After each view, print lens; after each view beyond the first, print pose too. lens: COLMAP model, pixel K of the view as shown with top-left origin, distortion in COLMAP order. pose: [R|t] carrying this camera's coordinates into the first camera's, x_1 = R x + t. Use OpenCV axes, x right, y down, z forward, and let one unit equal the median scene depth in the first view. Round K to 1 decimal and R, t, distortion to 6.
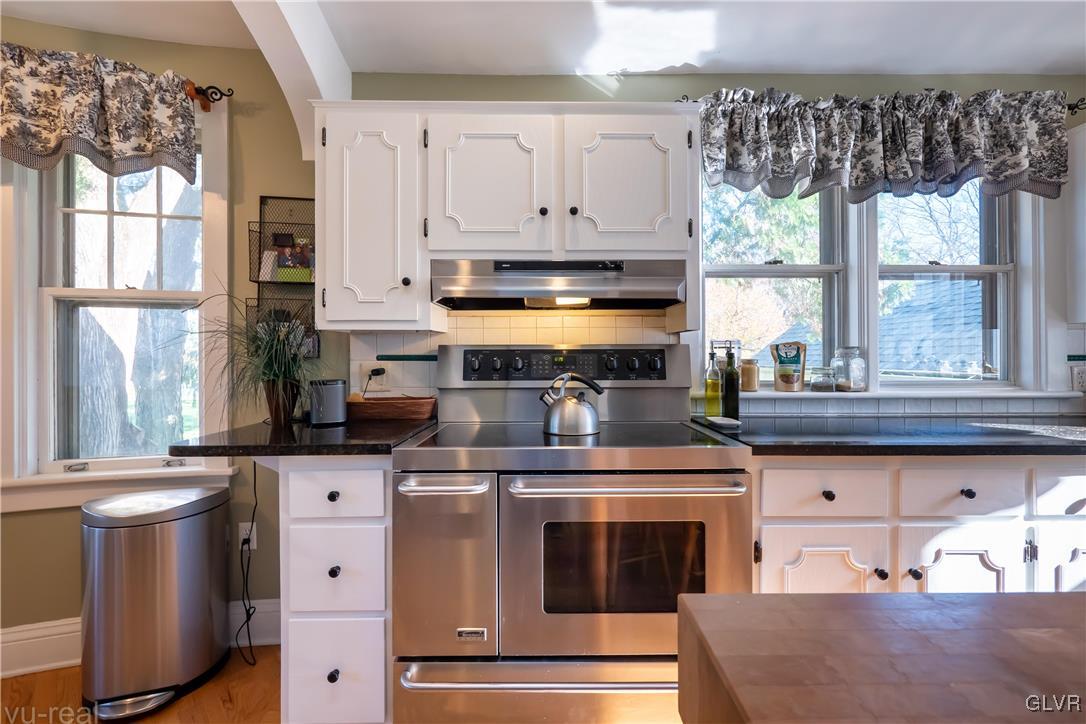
lens RADIAL K [[474.4, 0, 553.5], [0, 474.4, 351.3], [0, 0, 1]] dist [-0.002516, -0.000036]
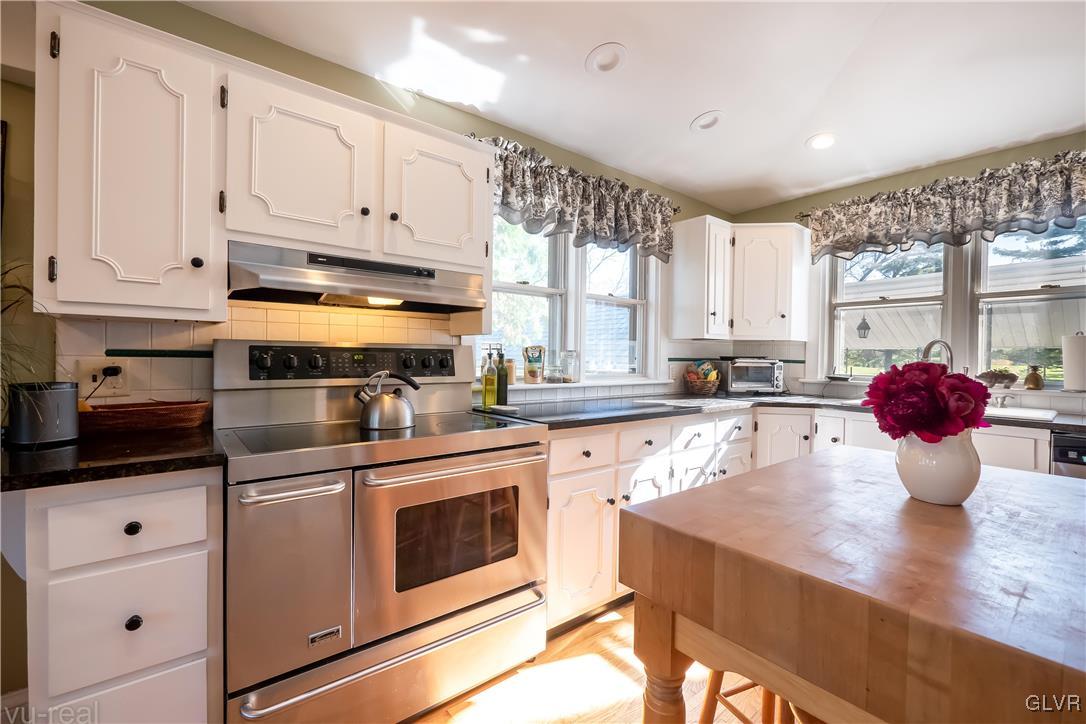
lens RADIAL K [[460.2, 0, 539.1], [0, 460.2, 357.7], [0, 0, 1]] dist [-0.002600, 0.000275]
pose [[0.791429, 0.009817, 0.611183, -0.284878], [-0.020249, 0.999743, 0.010162, 0.000044], [-0.610926, -0.020419, 0.791424, -0.009685]]
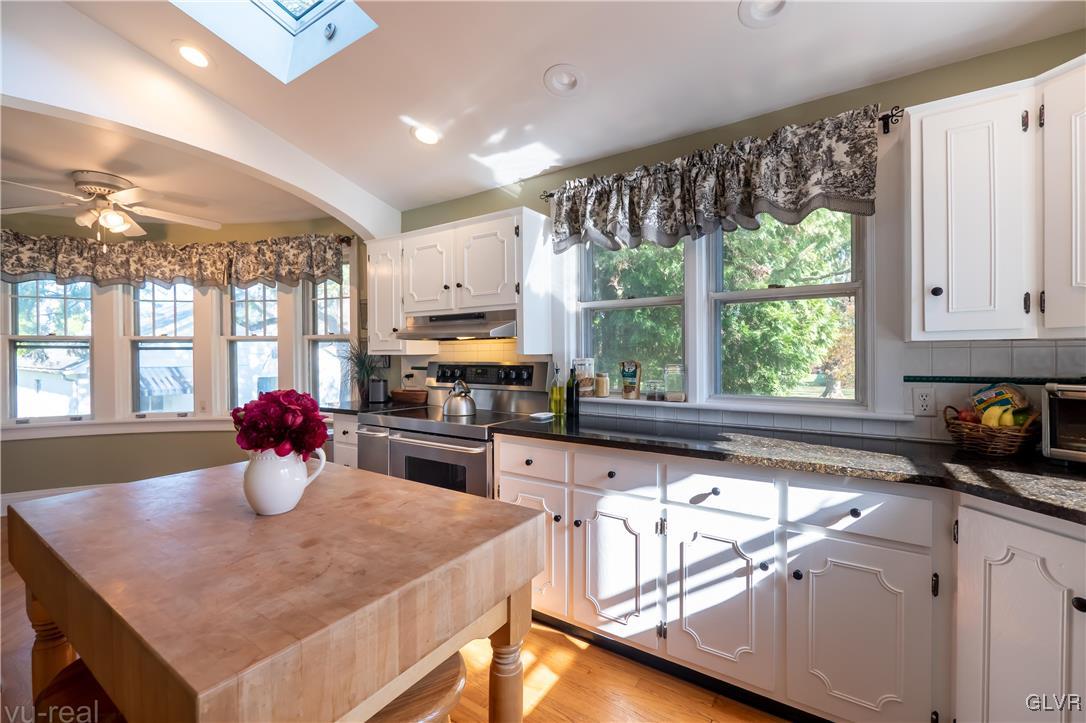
lens RADIAL K [[460.2, 0, 539.1], [0, 460.2, 357.2], [0, 0, 1]] dist [-0.002600, 0.000275]
pose [[0.823613, 0.001500, -0.567151, 1.074128], [0.007455, 0.999881, 0.013470, -0.050531], [0.567104, -0.015322, 0.823504, -0.179174]]
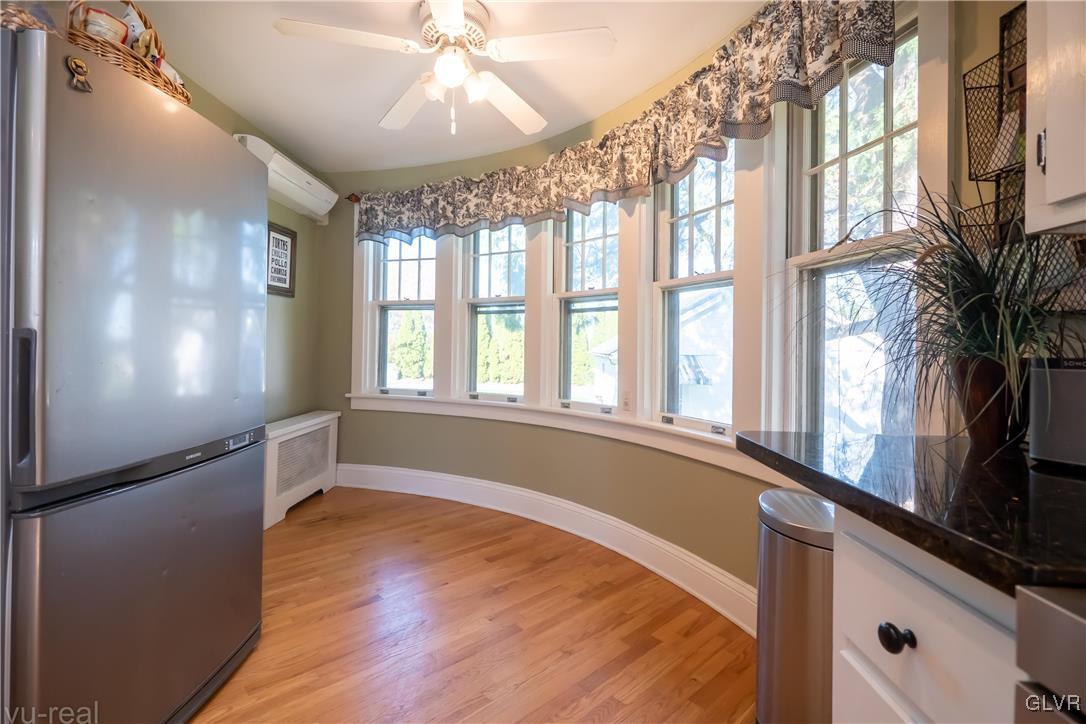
lens RADIAL K [[490.0, 0, 537.5], [0, 490.0, 347.0], [0, 0, 1]] dist [-0.002285, -0.000164]
pose [[-0.058510, -0.003257, -0.998281, -0.038879], [-0.006852, 0.999972, -0.002860, 0.052189], [0.998263, 0.006673, -0.058531, 0.524846]]
